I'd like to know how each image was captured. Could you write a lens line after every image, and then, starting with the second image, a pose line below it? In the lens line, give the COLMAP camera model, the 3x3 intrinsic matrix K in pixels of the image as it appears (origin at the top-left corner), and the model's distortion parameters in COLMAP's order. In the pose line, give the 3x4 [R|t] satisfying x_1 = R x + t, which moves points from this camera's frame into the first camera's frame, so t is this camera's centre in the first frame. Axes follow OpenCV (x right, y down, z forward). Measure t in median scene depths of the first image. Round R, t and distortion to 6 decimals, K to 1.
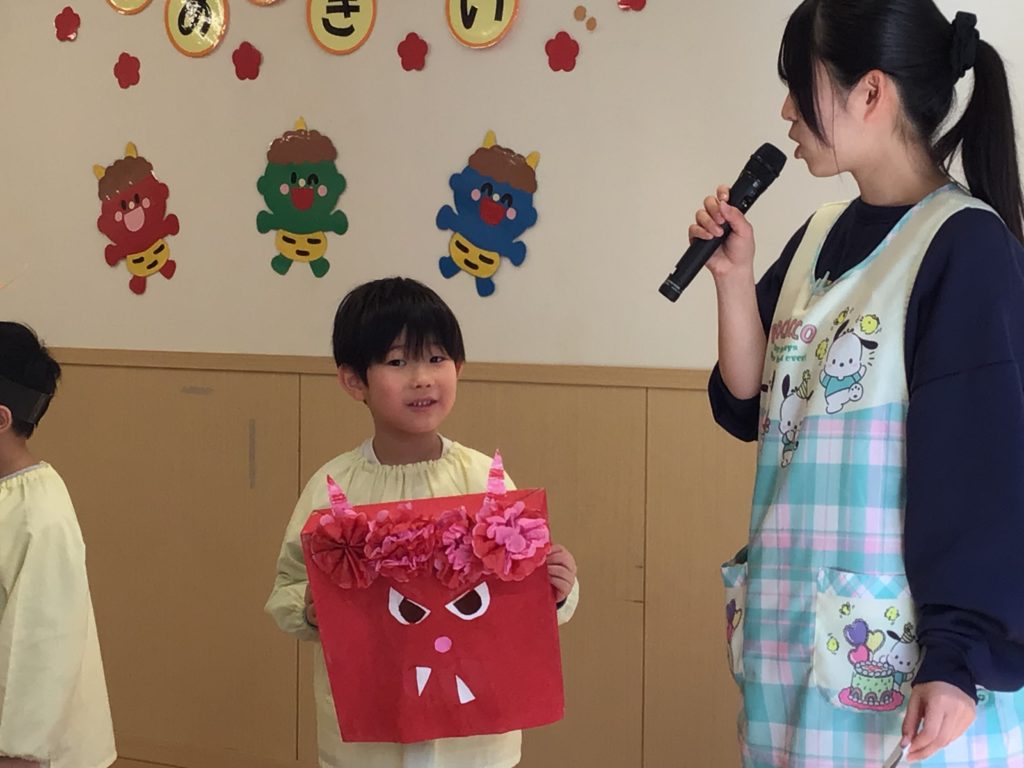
lens RADIAL K [[2292.5, 0, 512.2], [0, 2292.5, 384.5], [0, 0, 1]] dist [0.071719, 0.000000]
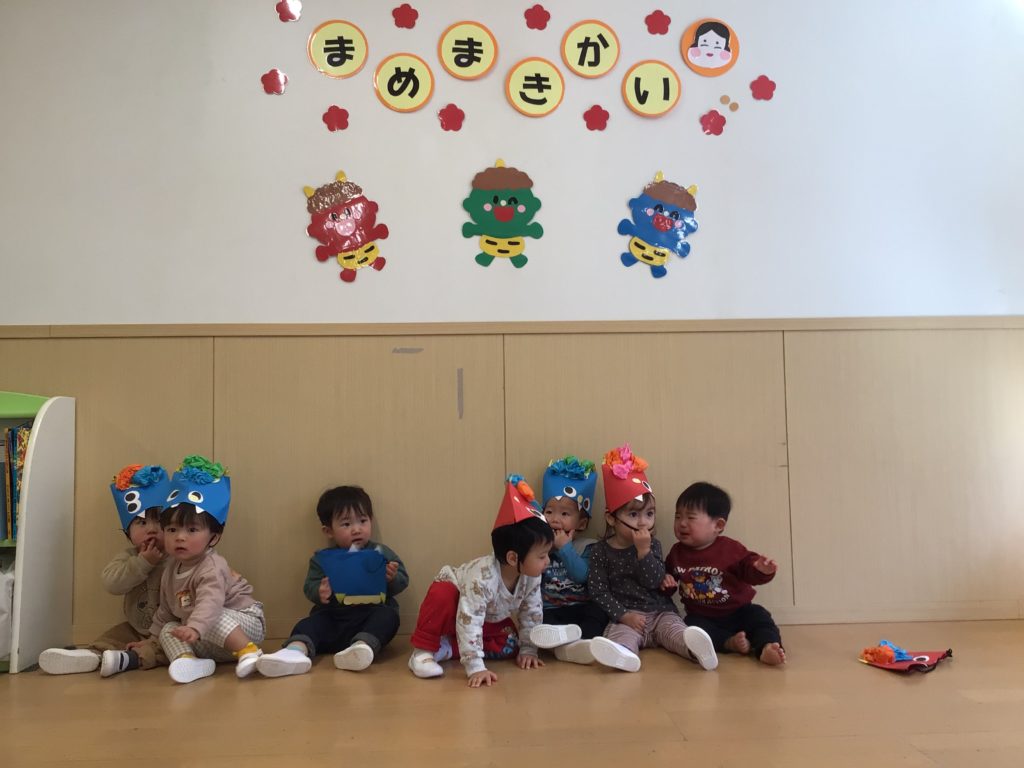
lens RADIAL K [[921.1, 0, 511.9], [0, 921.1, 383.6], [0, 0, 1]] dist [0.096625, -0.007966]
pose [[0.798454, 0.010148, 0.601970, -0.438815], [0.049878, 0.995306, -0.082937, 0.074531], [-0.599986, 0.096247, 0.794200, 0.545851]]
